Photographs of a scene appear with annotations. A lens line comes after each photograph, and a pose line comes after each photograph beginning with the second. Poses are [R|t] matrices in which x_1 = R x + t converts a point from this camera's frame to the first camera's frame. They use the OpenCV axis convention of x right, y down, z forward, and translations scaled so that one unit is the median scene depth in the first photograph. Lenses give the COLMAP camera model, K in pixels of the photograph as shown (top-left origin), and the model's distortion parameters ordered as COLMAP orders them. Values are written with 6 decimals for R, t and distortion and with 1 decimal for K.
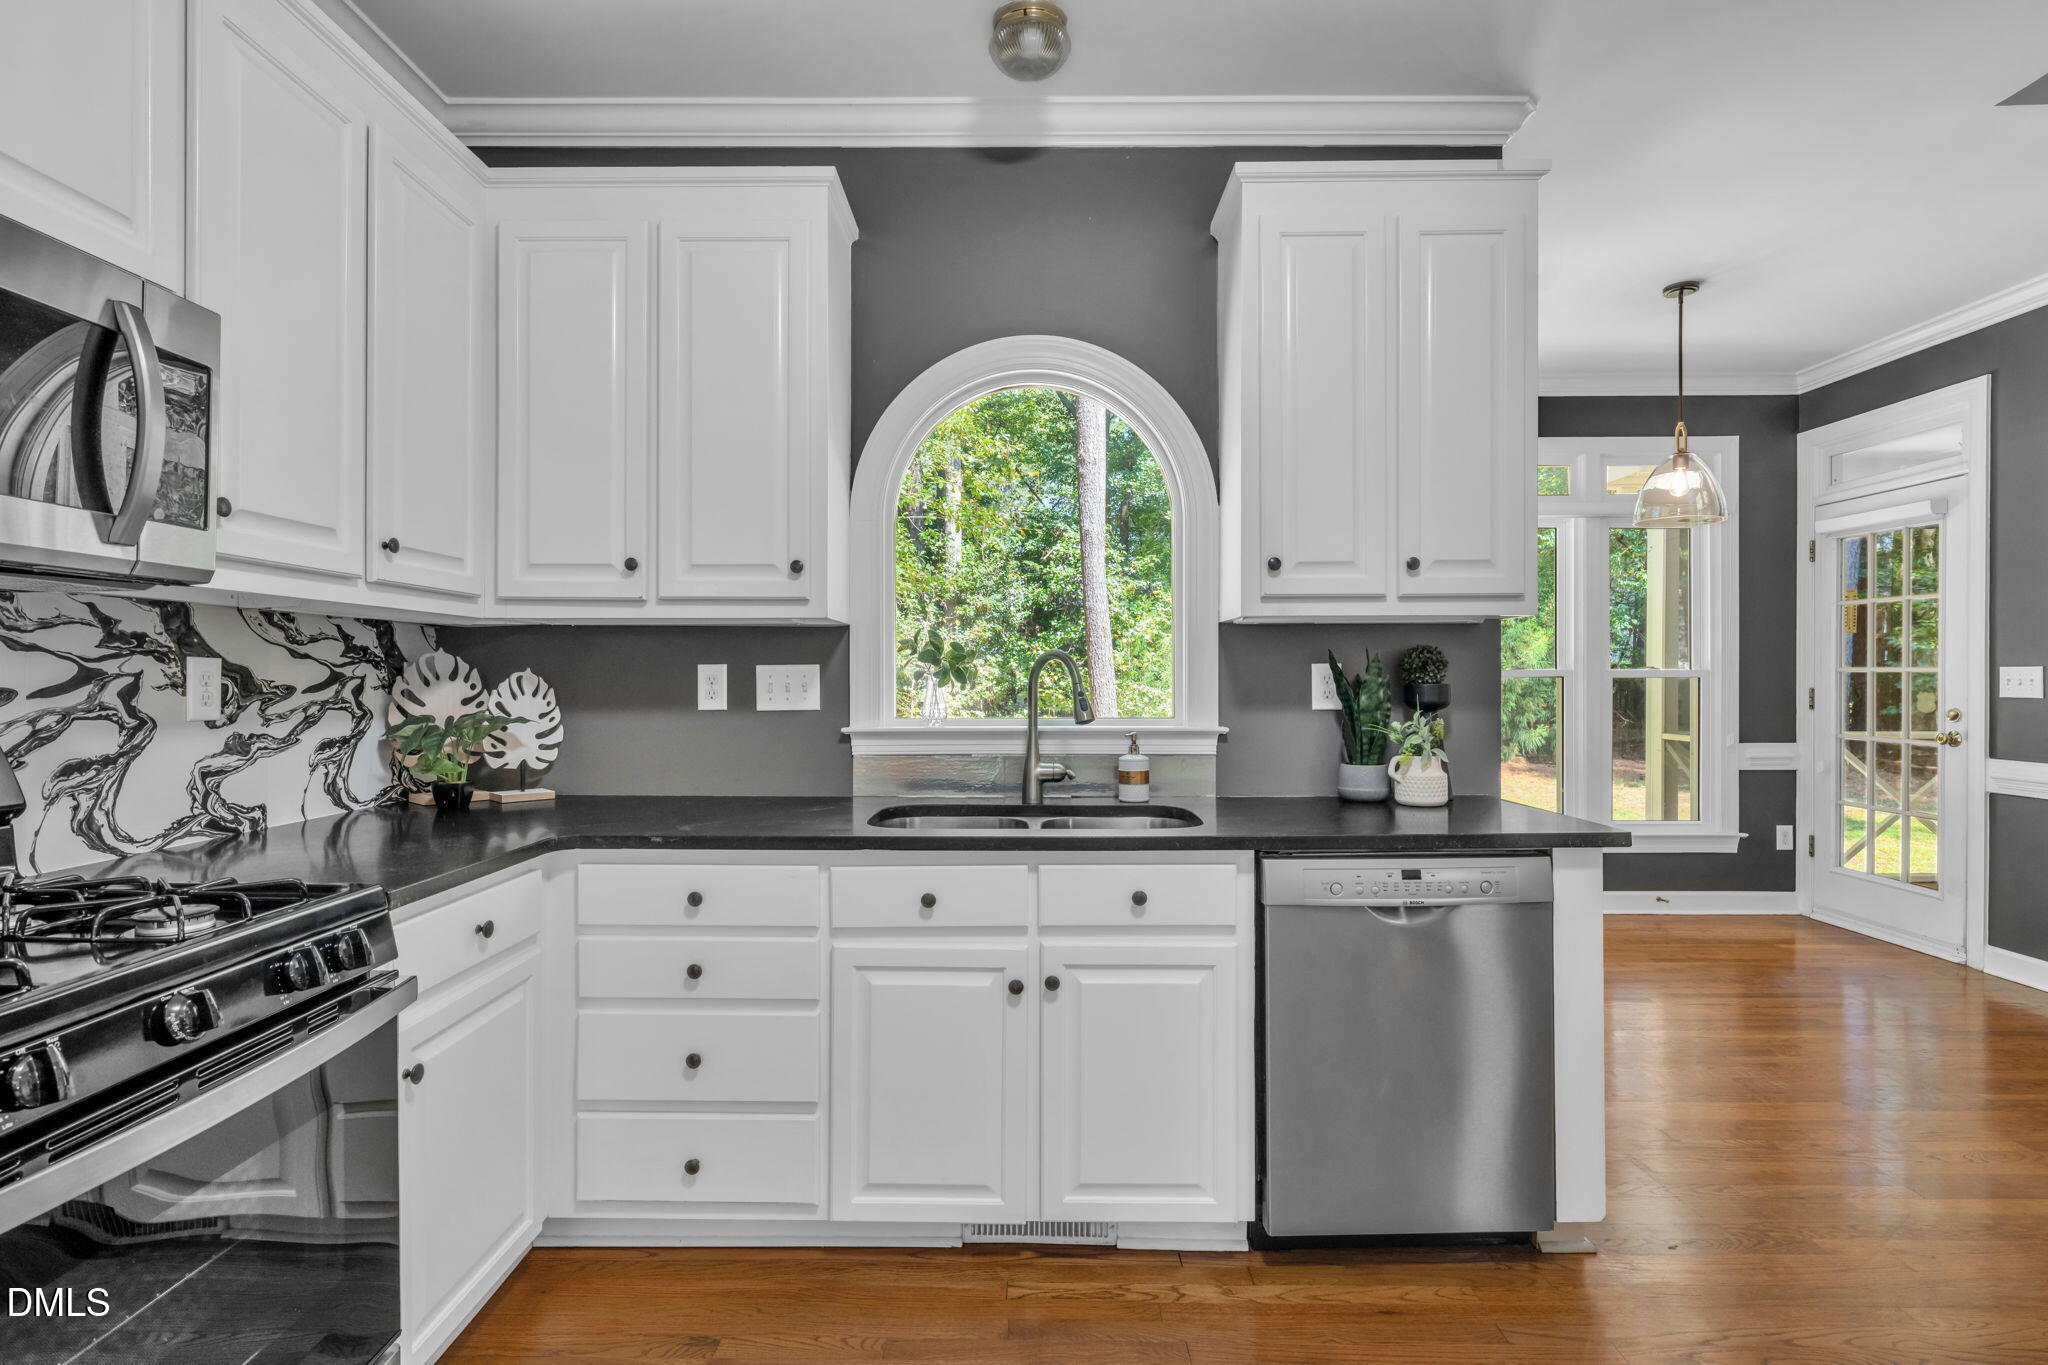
lens RADIAL K [[984.5, 0, 1016.9], [0, 984.5, 680.4], [0, 0, 1]] dist [-0.002864, 0.001698]
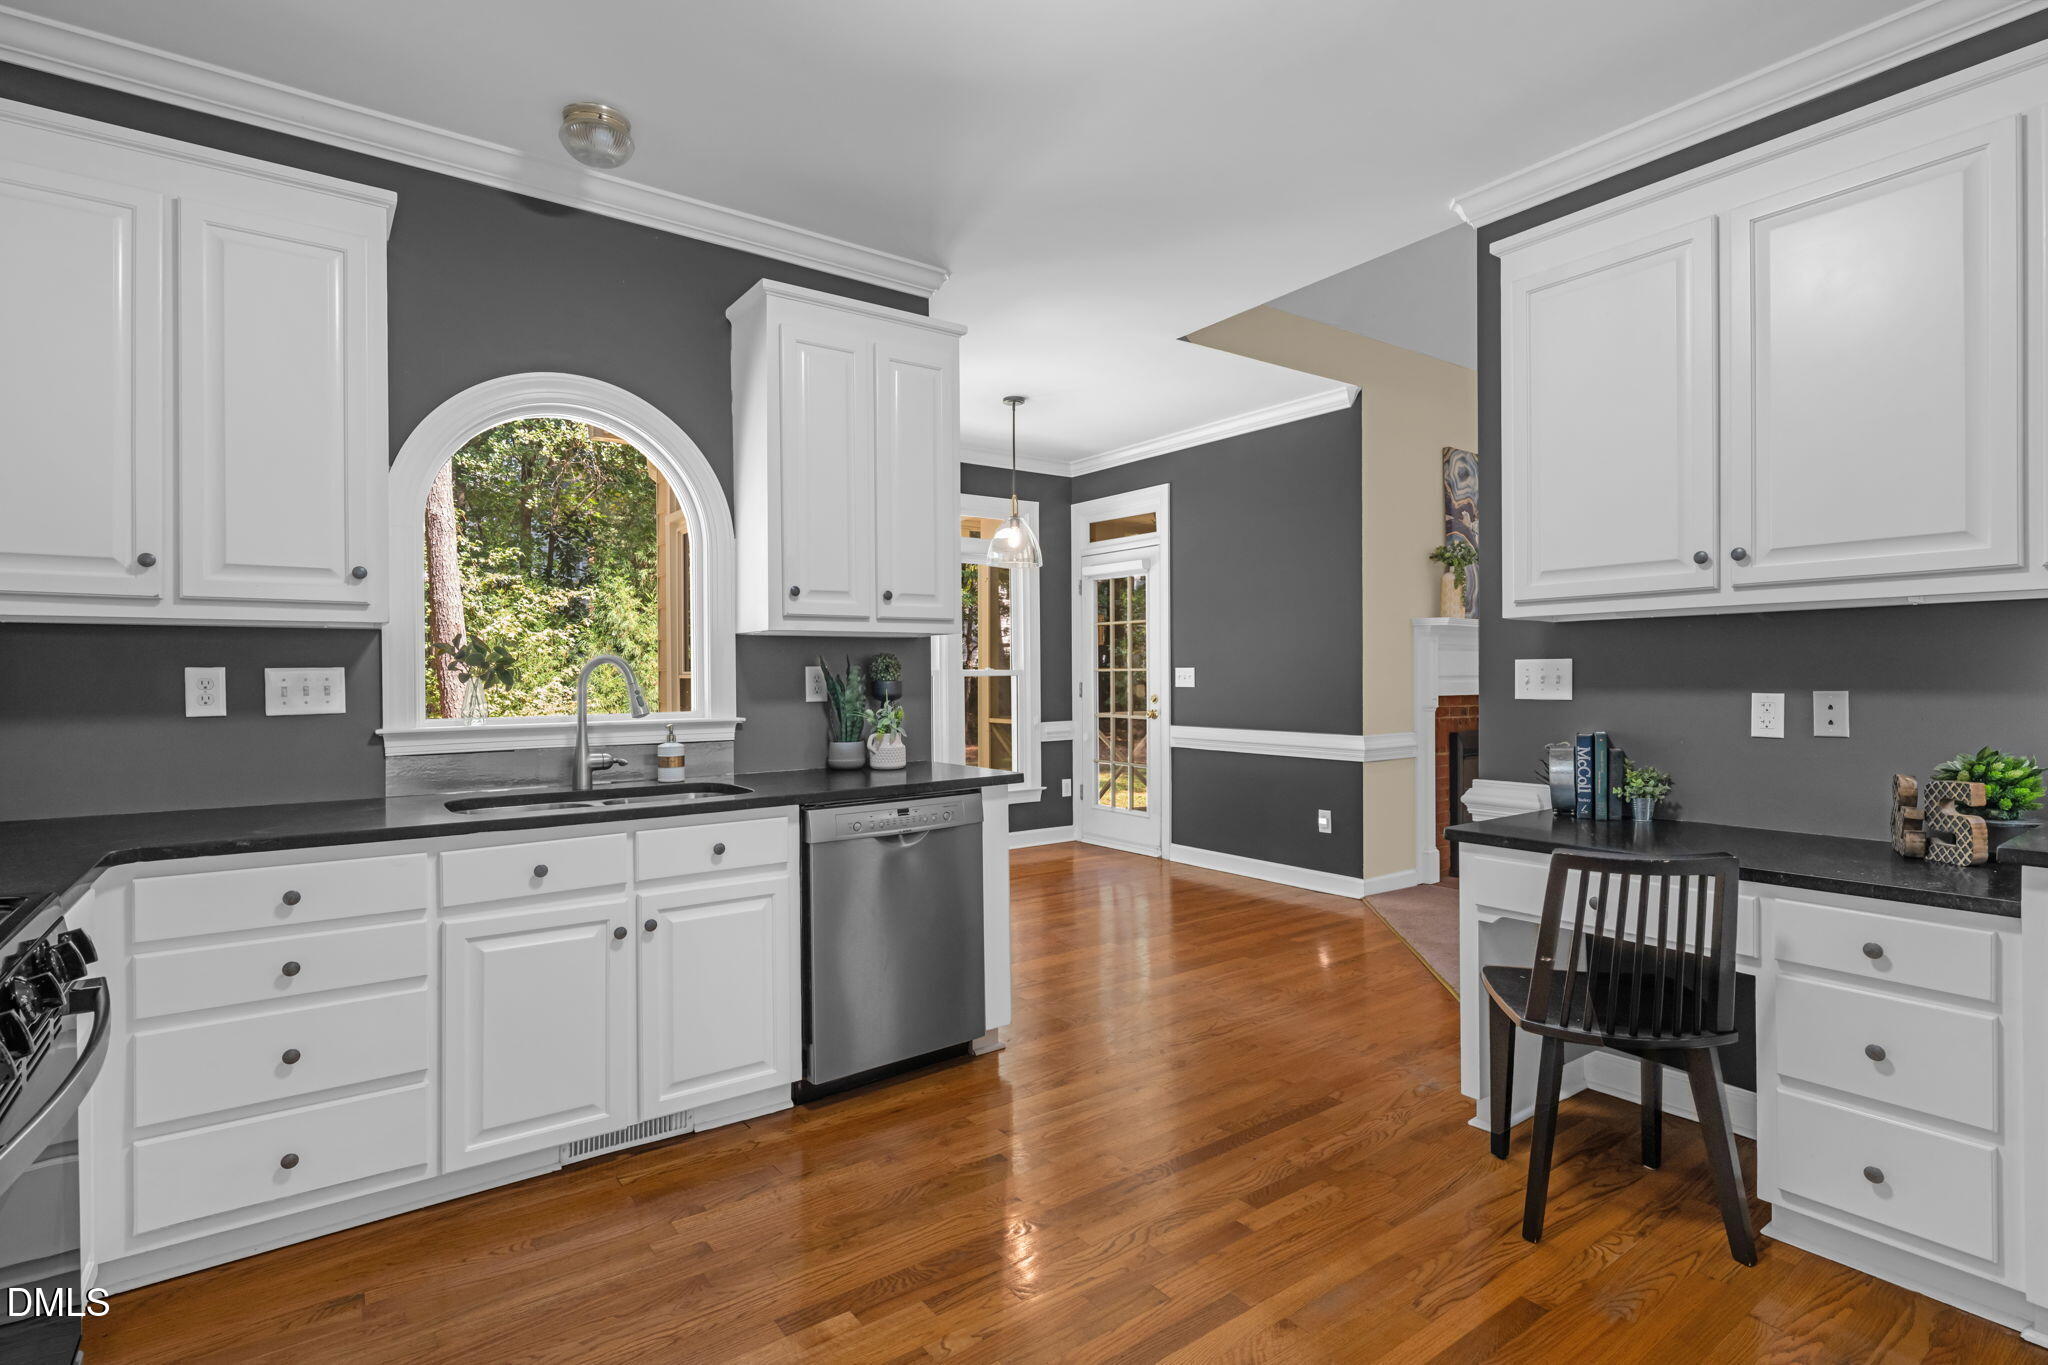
lens RADIAL K [[984.5, 0, 1014.8], [0, 984.5, 676.3], [0, 0, 1]] dist [-0.002864, 0.001698]
pose [[0.804653, -0.005973, 0.593716, -0.265037], [0.008431, 0.999964, -0.001366, 0.000076], [-0.593686, 0.006105, 0.804674, -0.218137]]
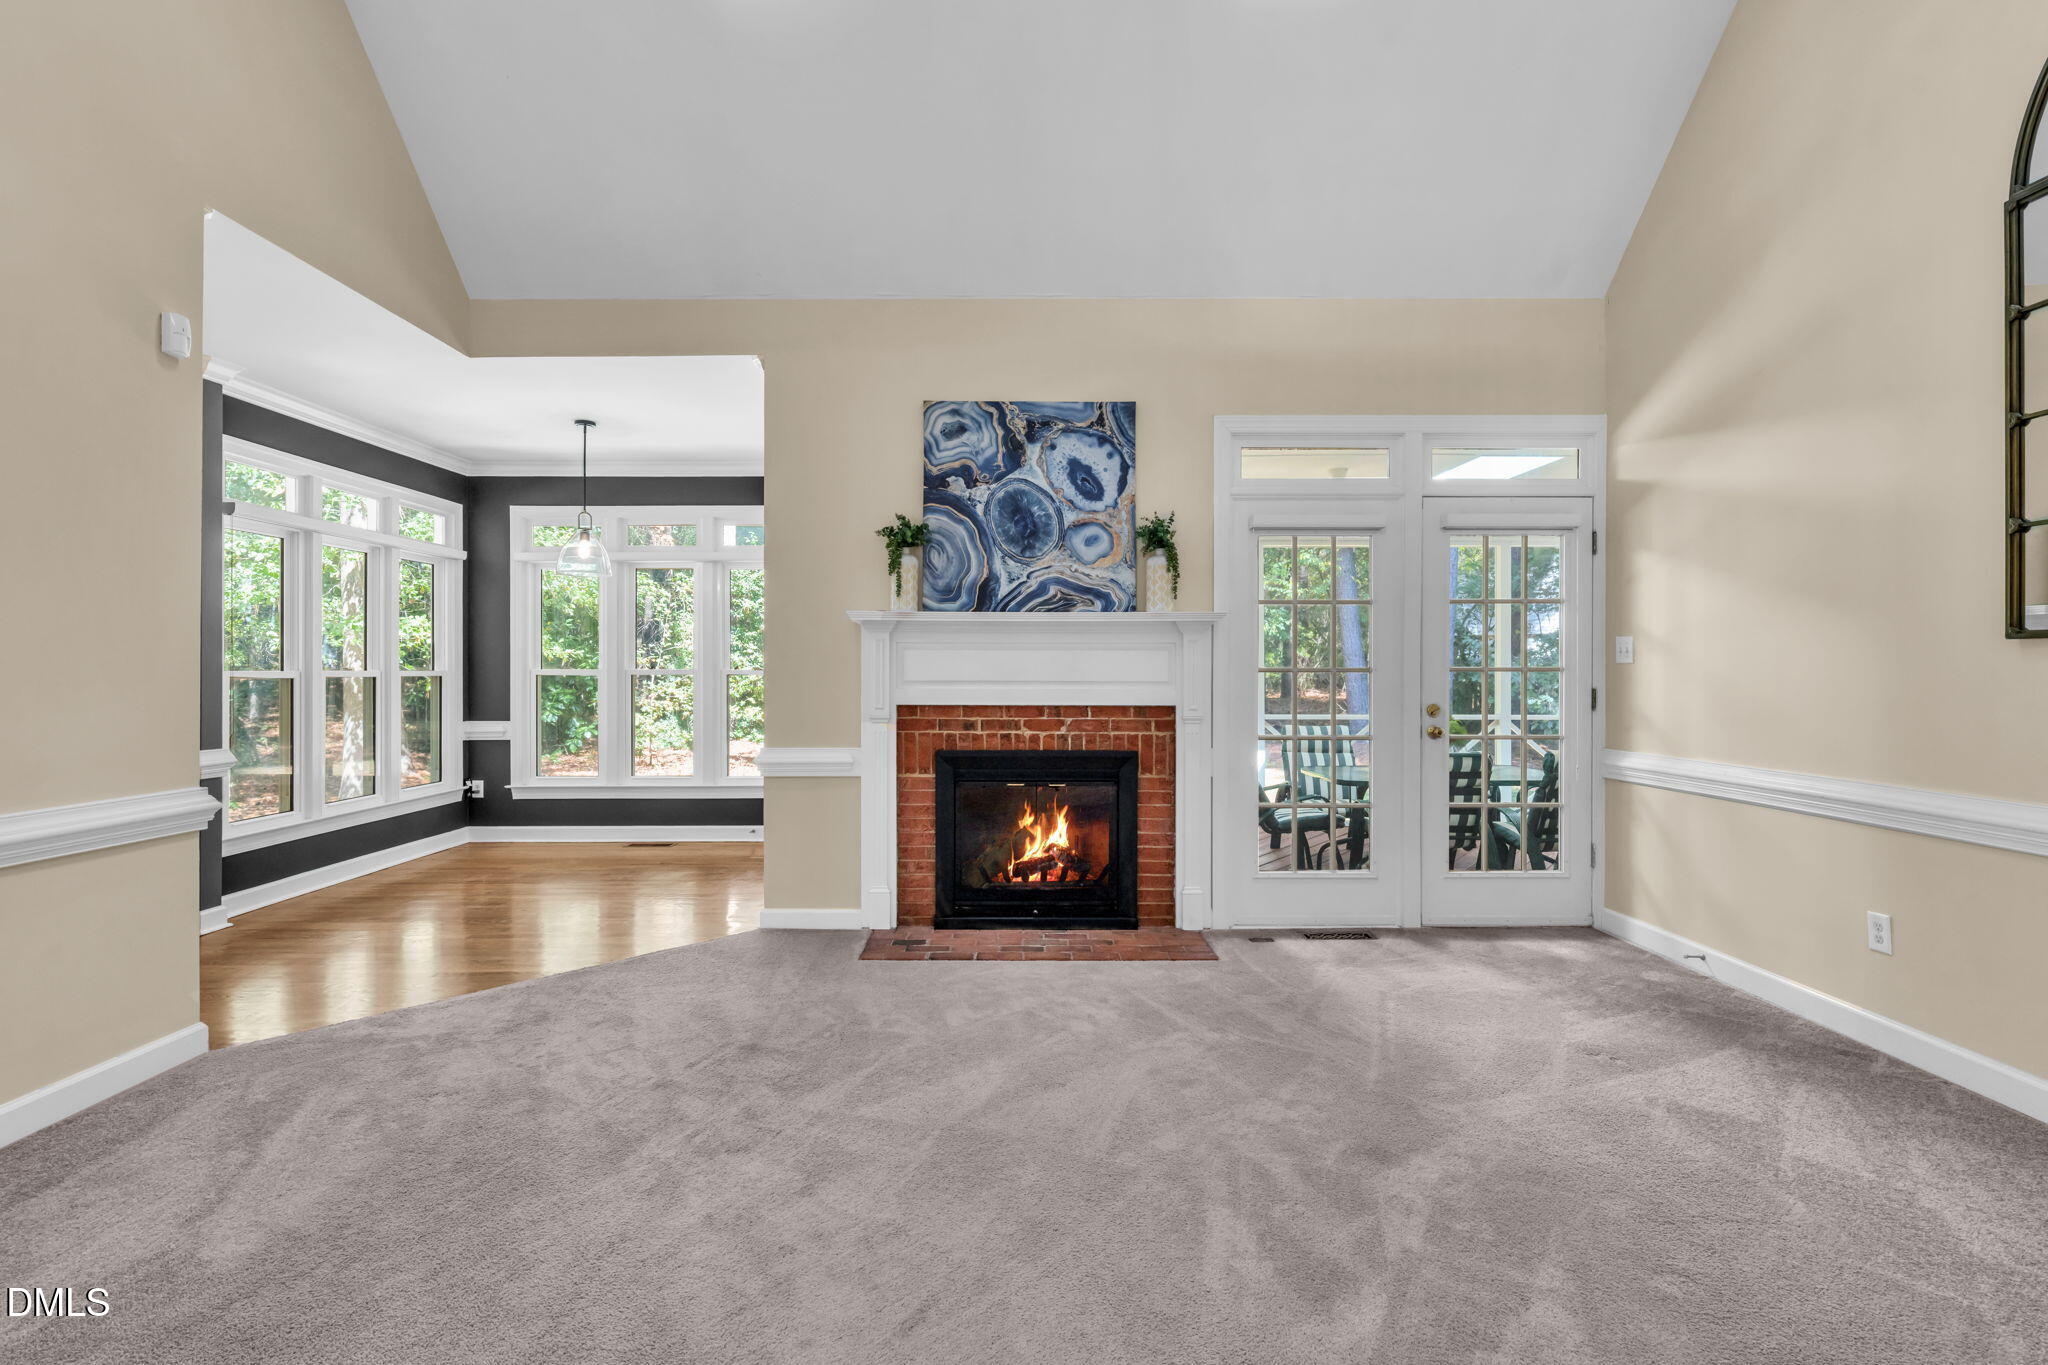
lens RADIAL K [[984.5, 0, 1026.6], [0, 984.5, 673.7], [0, 0, 1]] dist [-0.002864, 0.001698]
pose [[0.999921, -0.003802, 0.012016, 2.144248], [0.003758, 0.999986, 0.003707, -0.016187], [-0.012030, -0.003662, 0.999921, -0.870955]]
